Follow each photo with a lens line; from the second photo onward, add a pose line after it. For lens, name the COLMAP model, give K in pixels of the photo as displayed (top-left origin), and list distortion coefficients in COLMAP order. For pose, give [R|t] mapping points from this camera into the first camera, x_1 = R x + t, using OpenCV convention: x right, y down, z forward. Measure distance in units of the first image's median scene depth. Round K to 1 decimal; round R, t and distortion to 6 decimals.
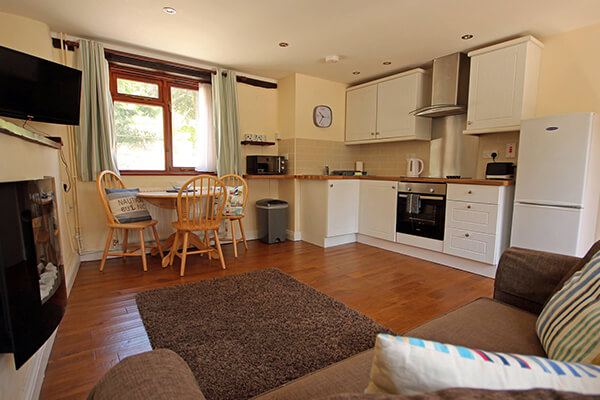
lens RADIAL K [[303.8, 0, 299.5], [0, 303.8, 201.2], [0, 0, 1]] dist [0.002240, 0.000085]
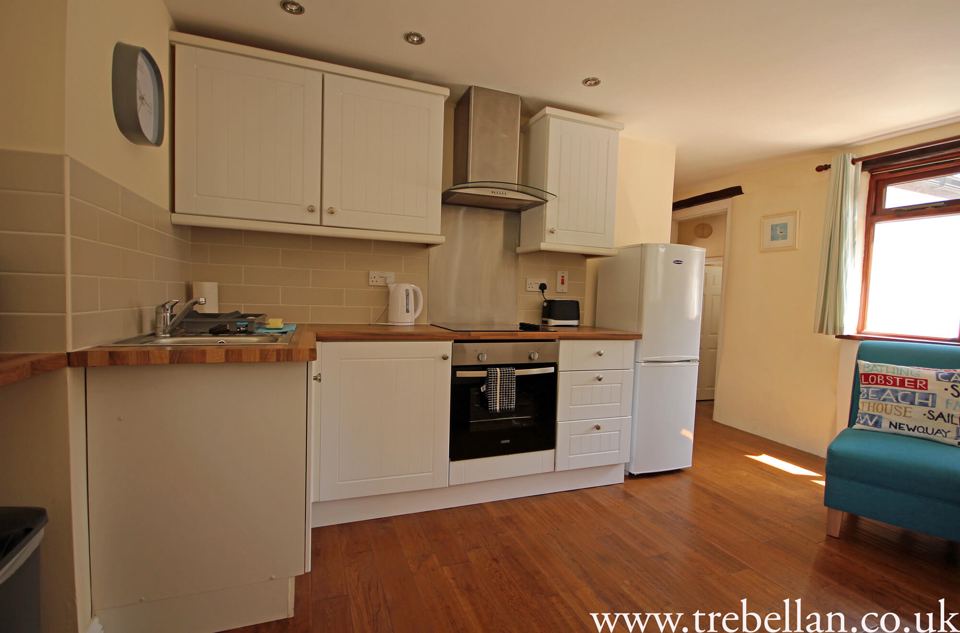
lens RADIAL K [[444.5, 0, 477.2], [0, 444.5, 317.9], [0, 0, 1]] dist [0.002487, 0.000021]
pose [[0.255143, -0.053568, 0.965418, -0.274096], [0.072963, 0.996684, 0.036020, -0.125009], [-0.964147, 0.061250, 0.258205, 0.858492]]
